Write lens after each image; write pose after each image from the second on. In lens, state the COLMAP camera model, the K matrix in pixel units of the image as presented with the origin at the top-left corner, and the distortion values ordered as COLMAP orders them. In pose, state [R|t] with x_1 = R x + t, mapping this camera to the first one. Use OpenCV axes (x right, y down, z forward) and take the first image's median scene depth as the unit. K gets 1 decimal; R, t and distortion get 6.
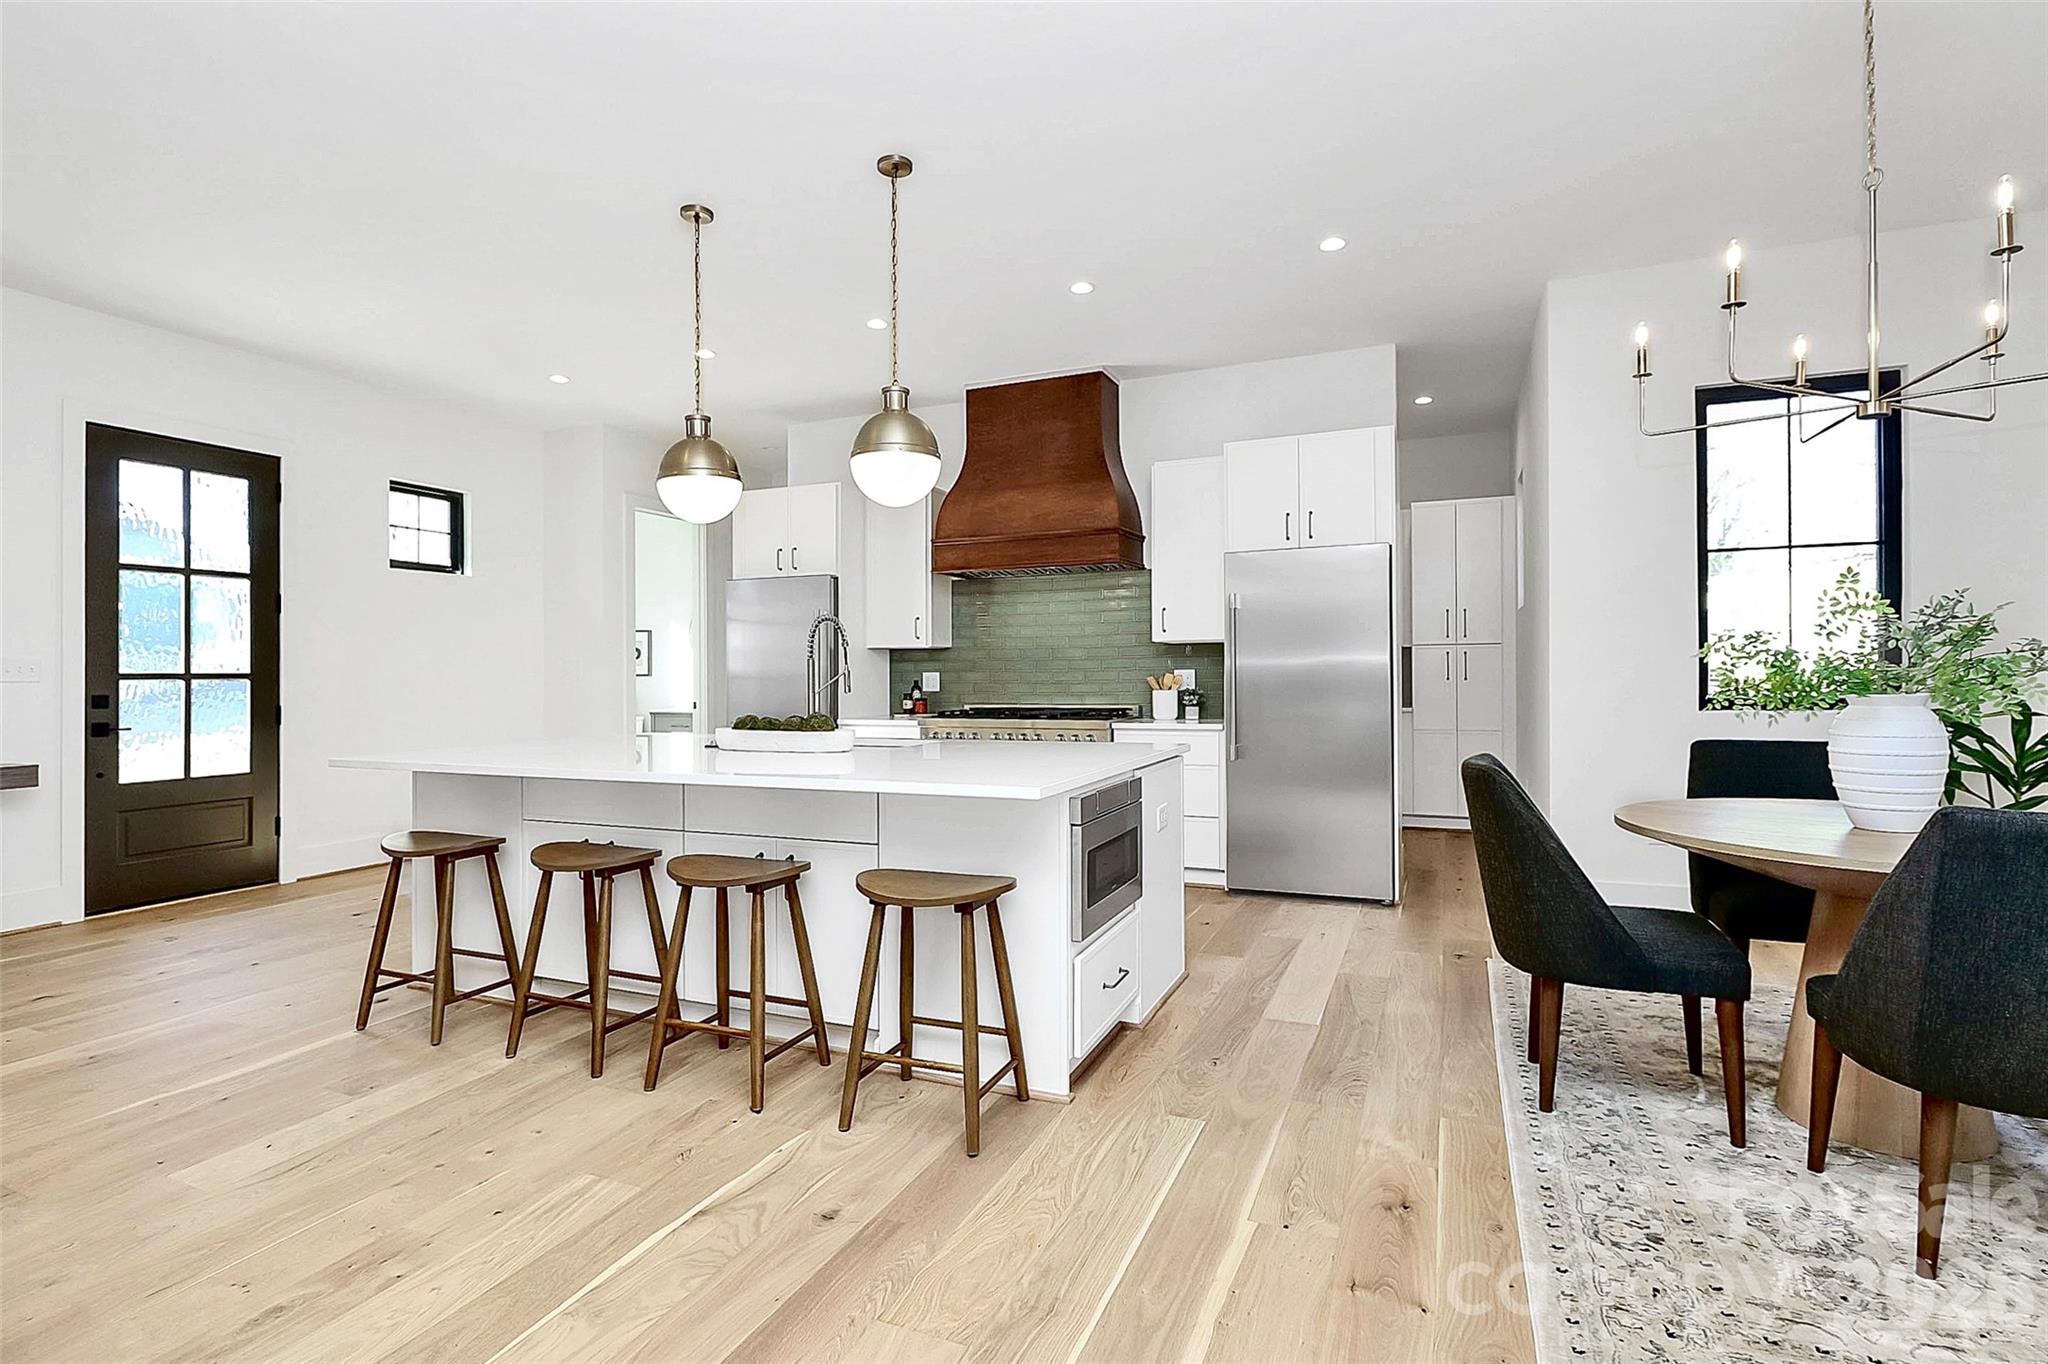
lens RADIAL K [[999.8, 0, 1069.6], [0, 999.8, 606.0], [0, 0, 1]] dist [-0.014515, -0.017977]
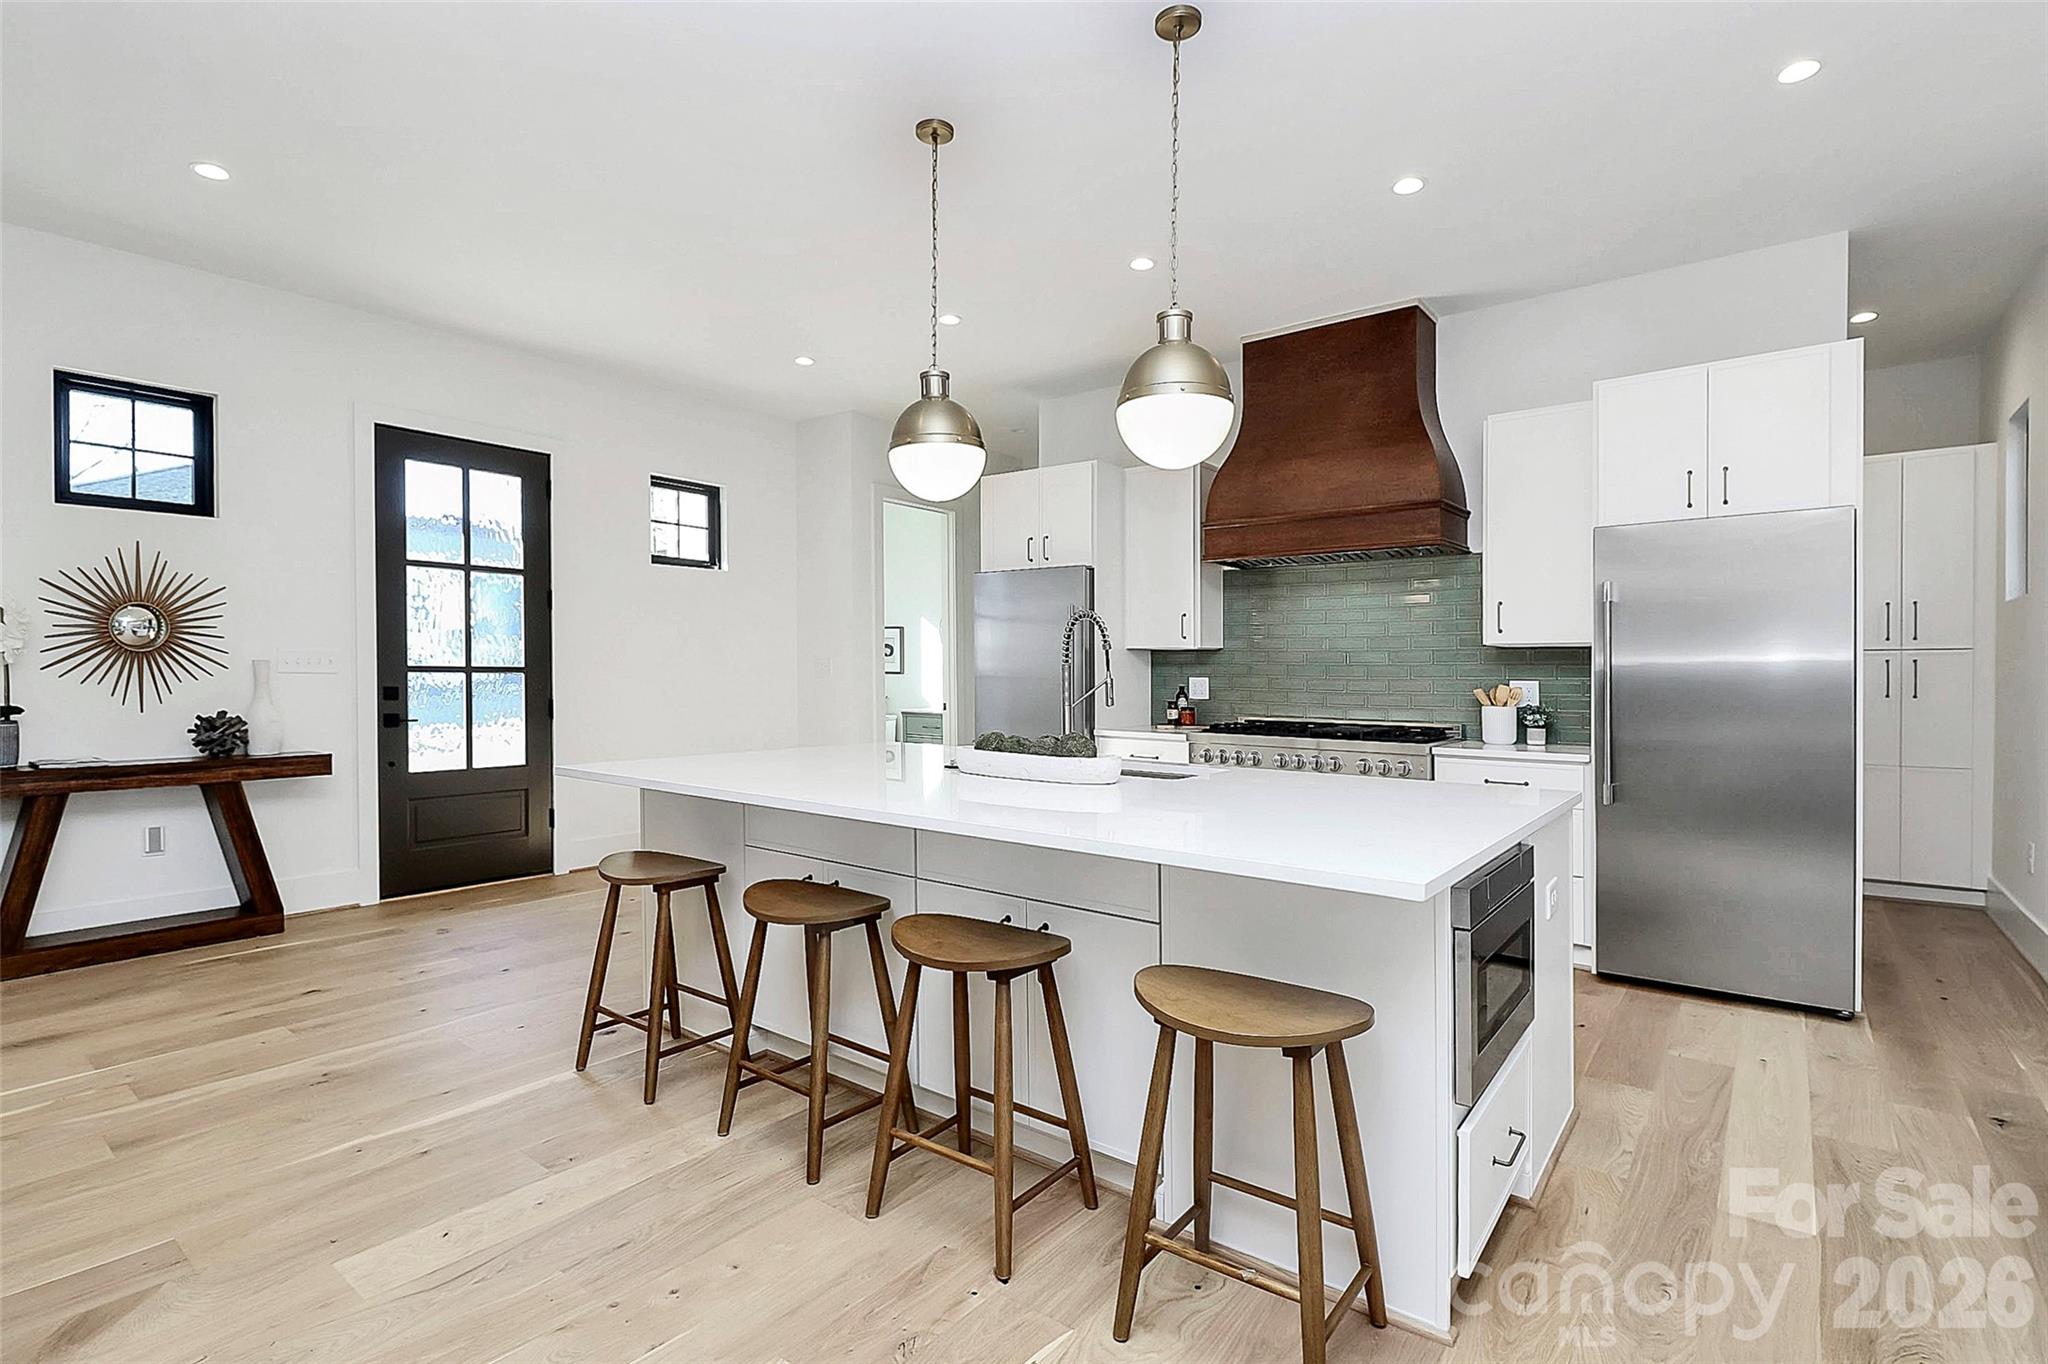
lens RADIAL K [[1009.6, 0, 1029.6], [0, 1009.6, 643.3], [0, 0, 1]] dist [-0.068140, 0.054592]
pose [[0.960763, 0.010441, -0.277174, -0.050166], [0.000841, 0.999177, 0.040555, 0.002040], [0.277369, -0.039197, 0.959963, 0.165006]]
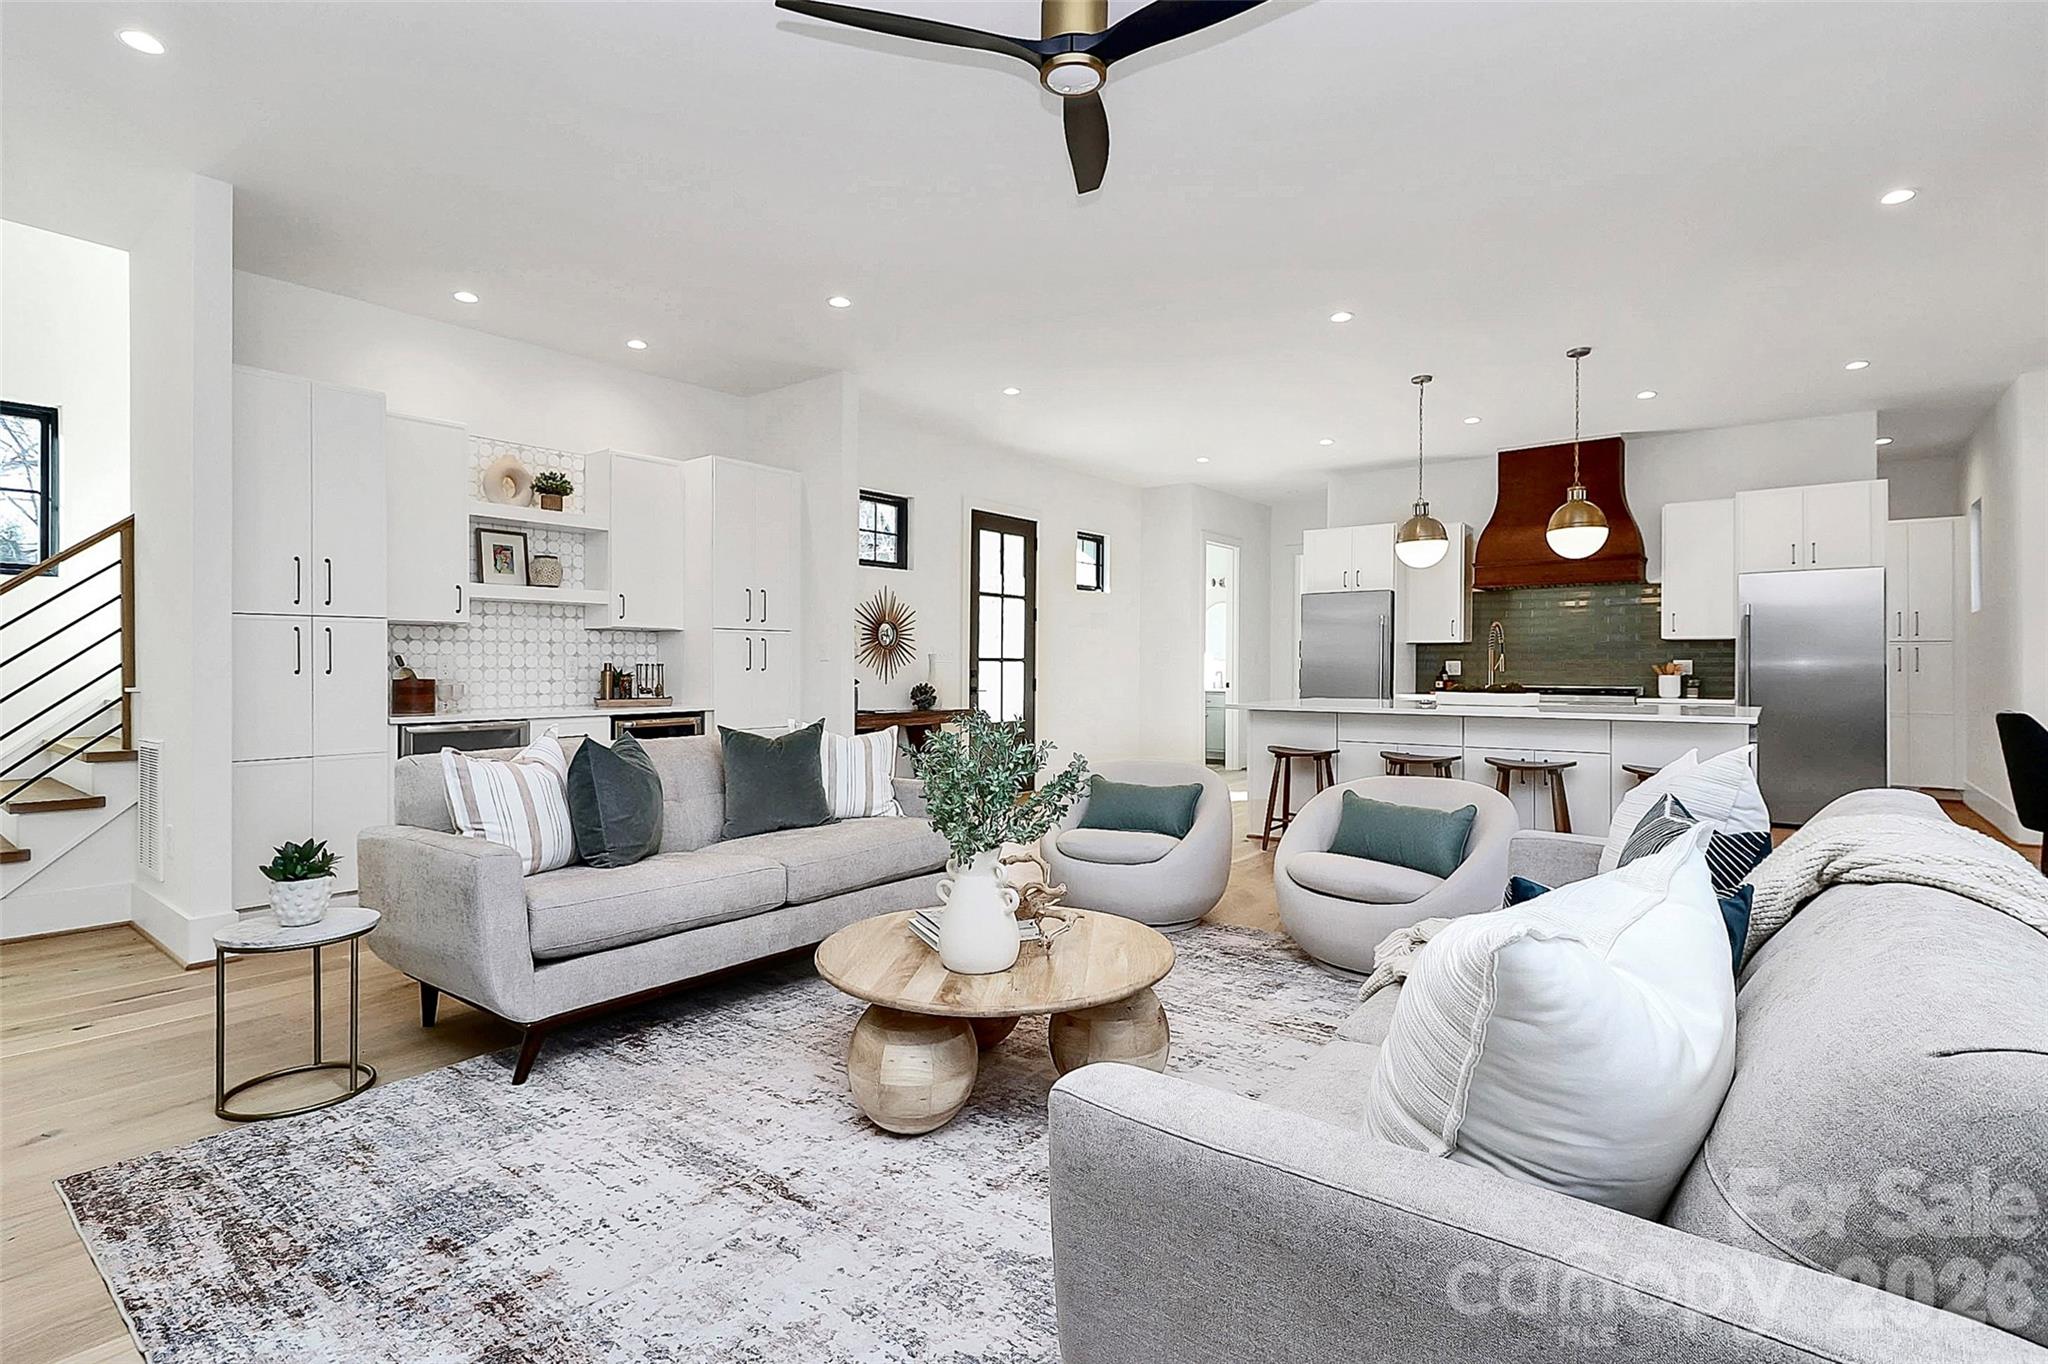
lens RADIAL K [[971.7, 0, 1017.3], [0, 971.7, 676.1], [0, 0, 1]] dist [-0.017107, -0.000336]
pose [[0.954793, 0.013039, -0.296985, -0.411420], [0.010736, 0.996873, 0.078285, -0.029471], [0.297077, -0.077934, 0.951668, -0.567093]]
